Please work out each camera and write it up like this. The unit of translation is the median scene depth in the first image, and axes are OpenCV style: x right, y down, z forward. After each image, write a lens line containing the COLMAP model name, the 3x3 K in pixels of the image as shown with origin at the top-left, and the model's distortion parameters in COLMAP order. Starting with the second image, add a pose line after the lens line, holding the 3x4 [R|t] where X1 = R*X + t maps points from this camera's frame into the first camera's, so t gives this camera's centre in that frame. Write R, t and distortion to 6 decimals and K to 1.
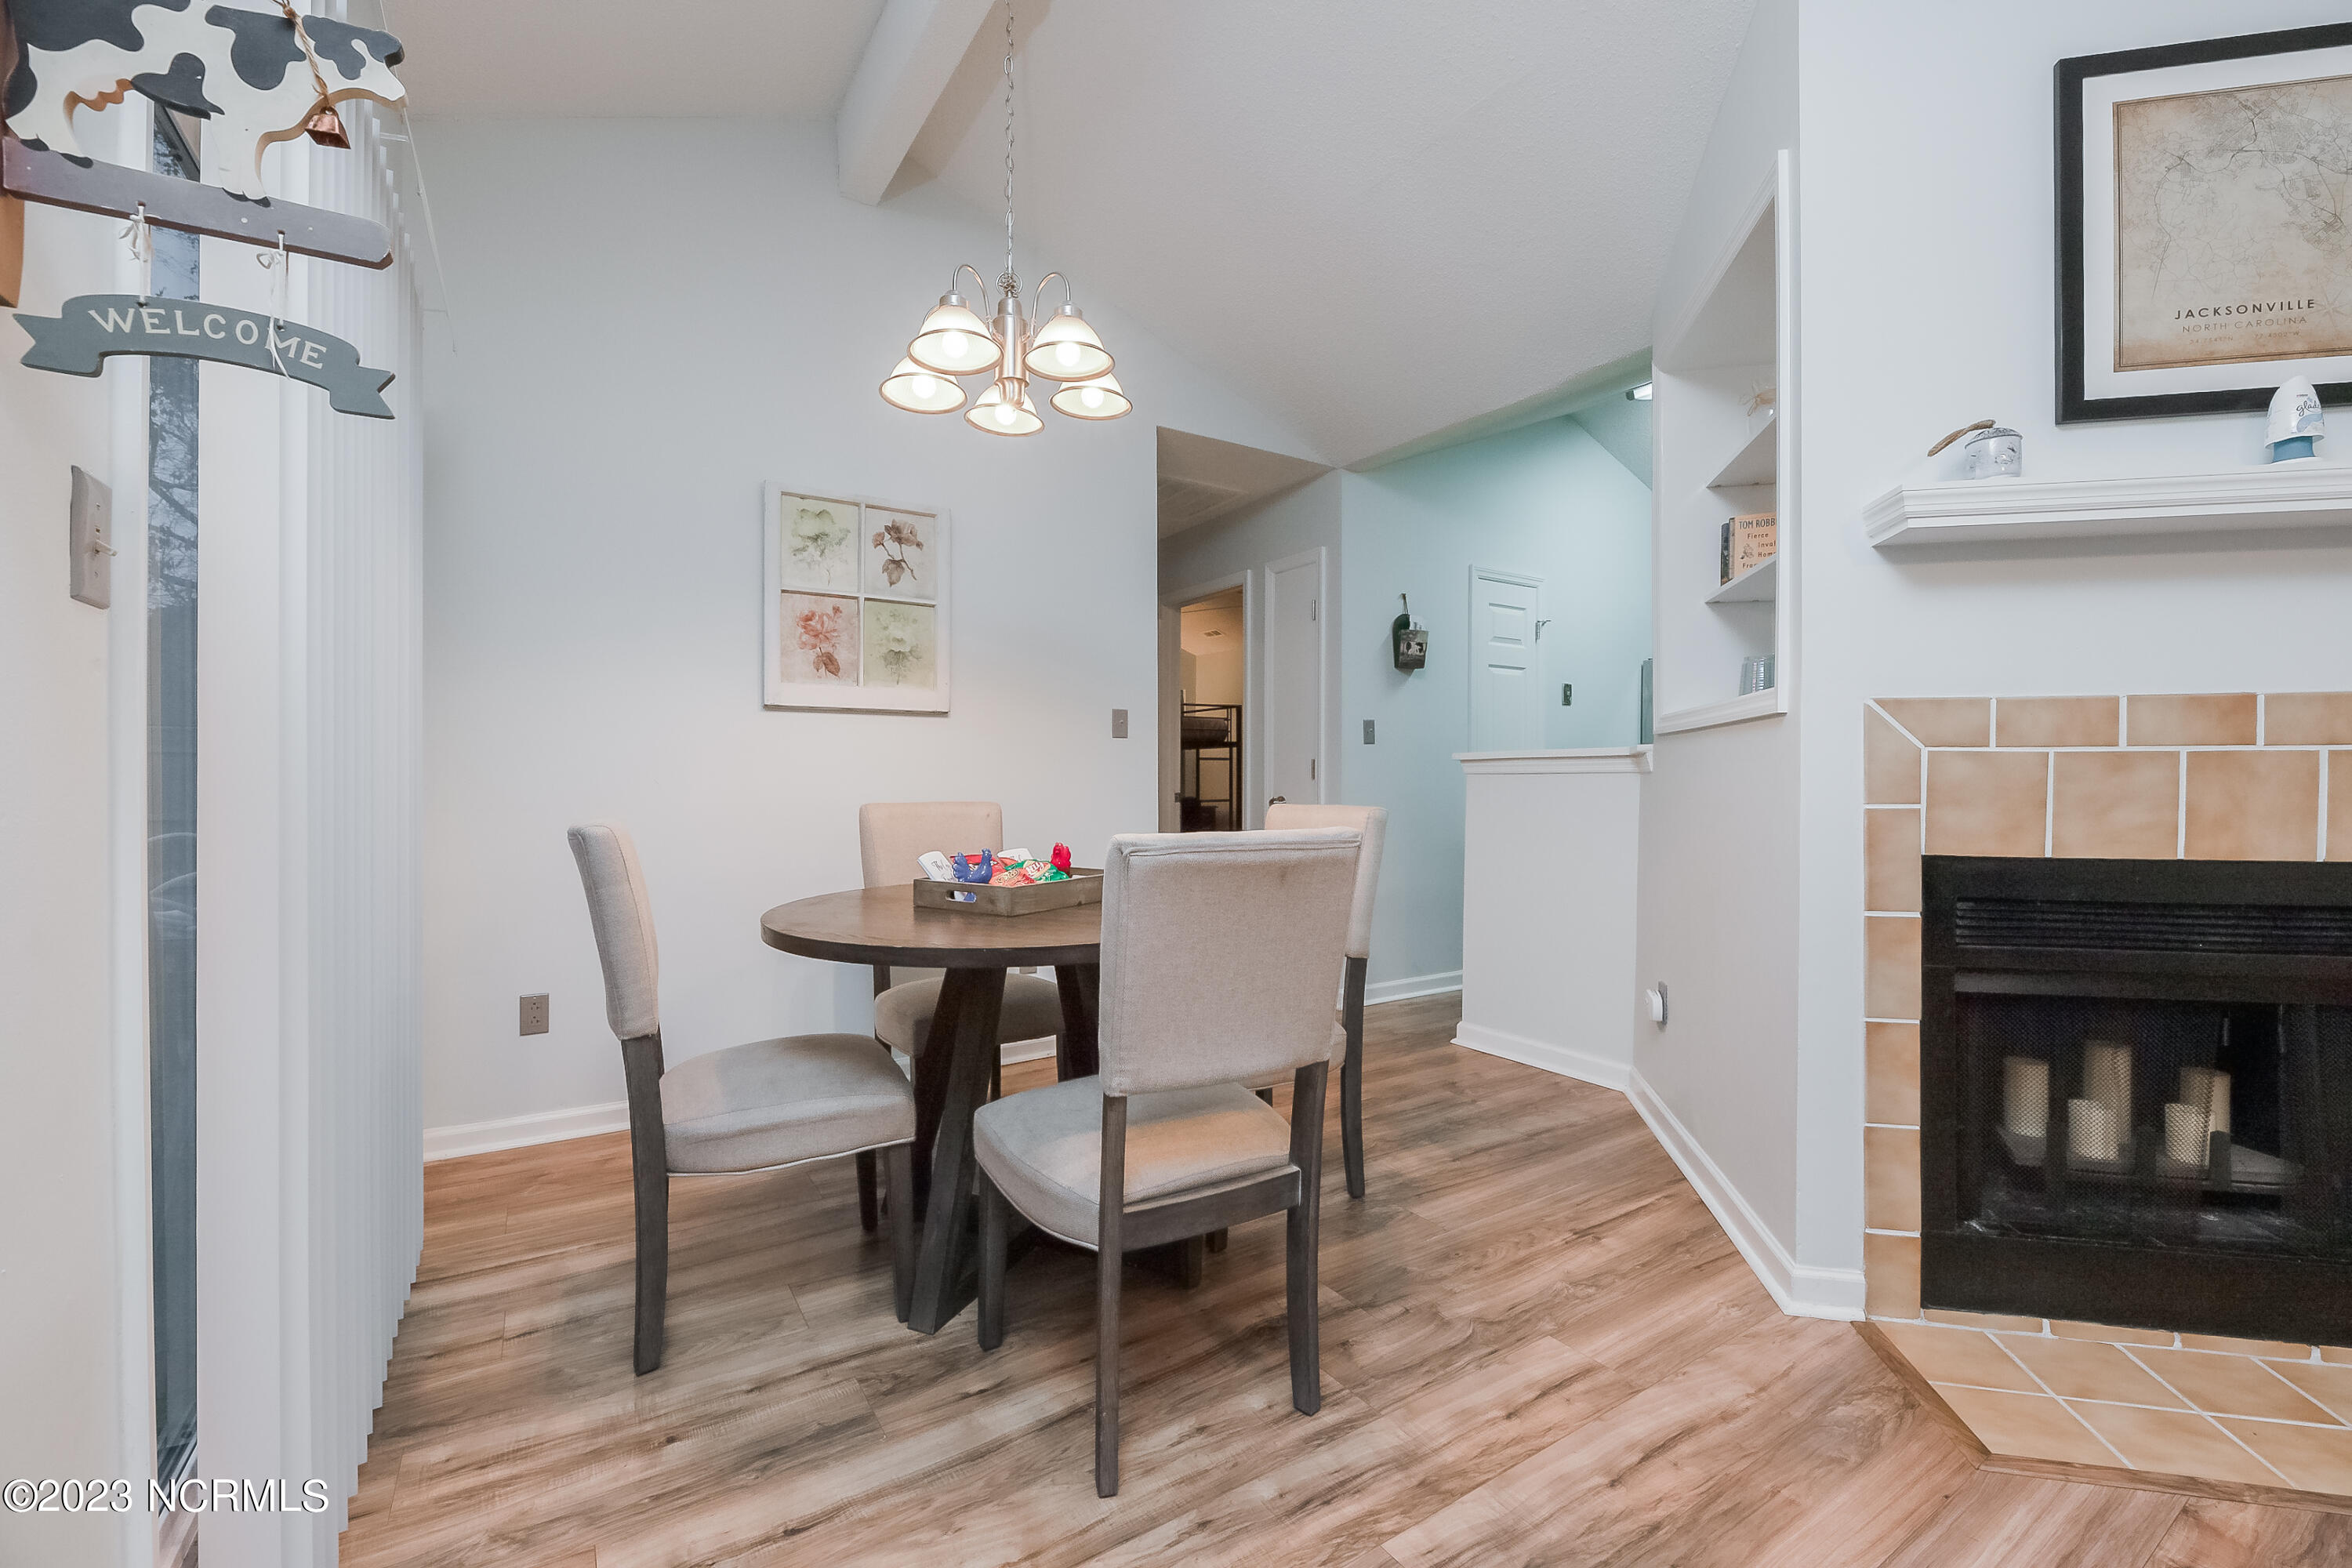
lens RADIAL K [[972.1, 0, 1182.5], [0, 972.1, 784.9], [0, 0, 1]] dist [0.000627, -0.003260]
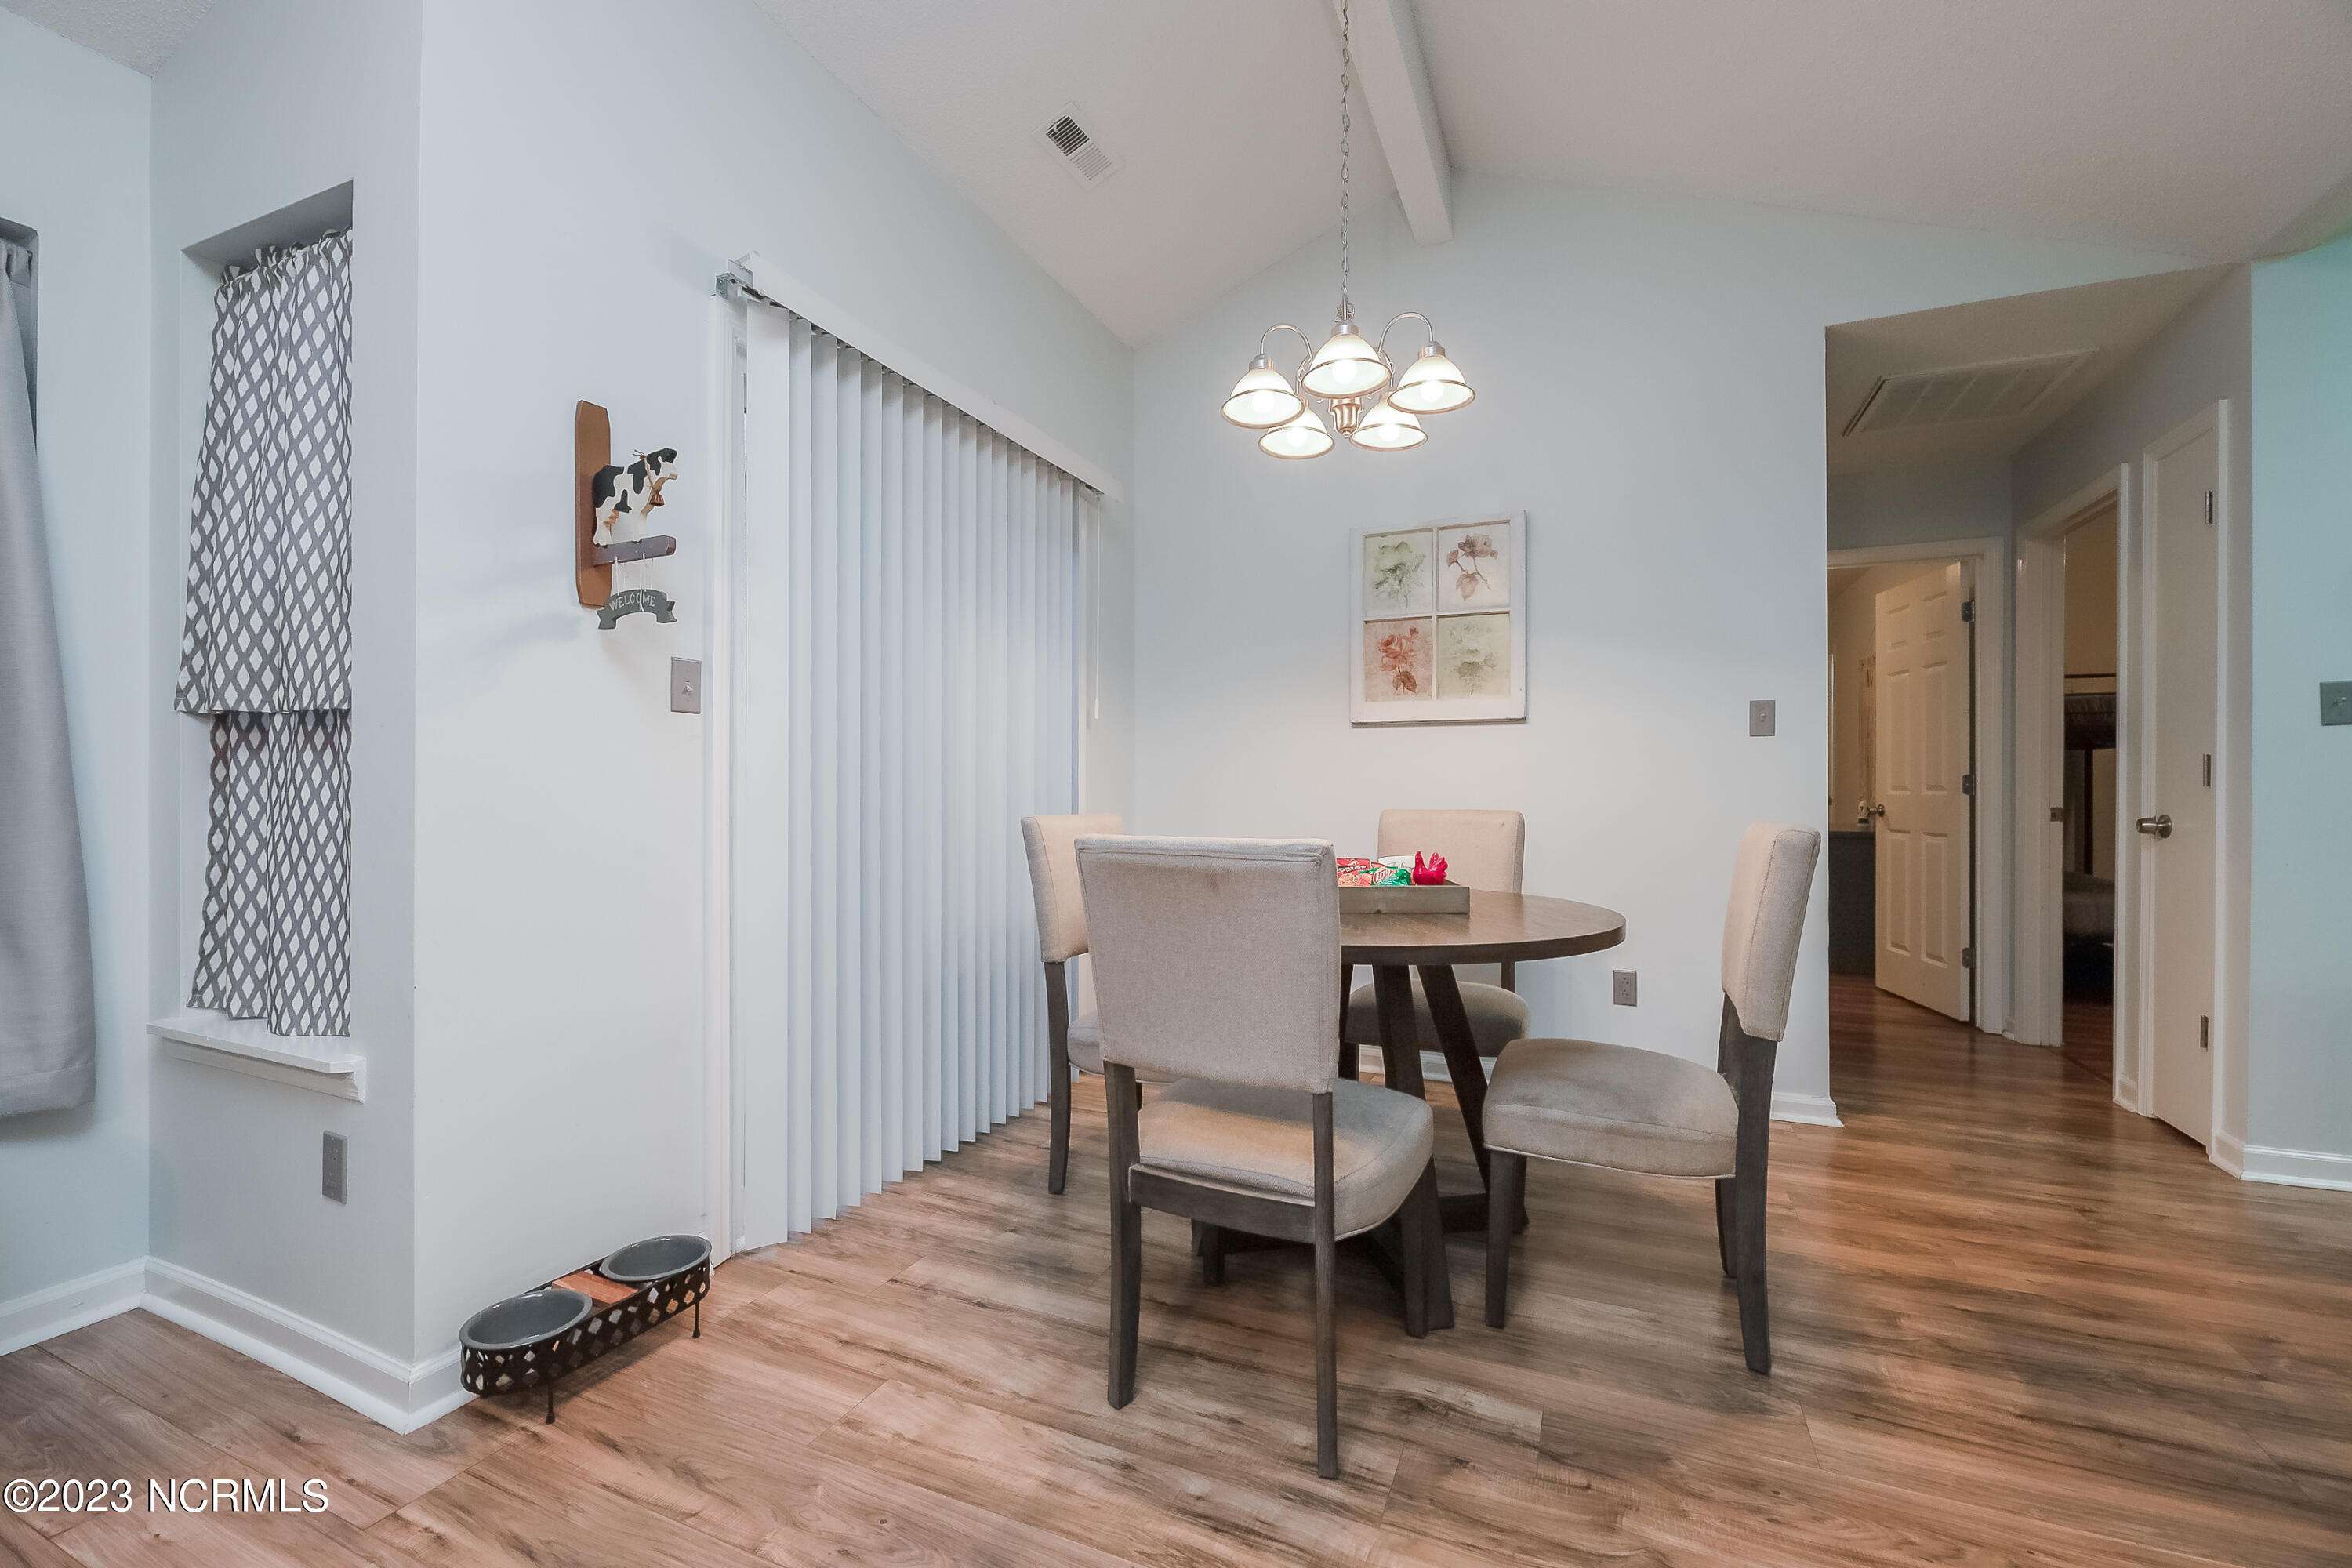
lens RADIAL K [[972.1, 0, 1178.0], [0, 972.1, 788.3], [0, 0, 1]] dist [0.000627, -0.003260]
pose [[0.547370, 0.001963, -0.836889, 0.735146], [-0.006375, 0.999978, -0.001825, -0.001288], [0.836867, 0.006334, 0.547370, 0.336520]]
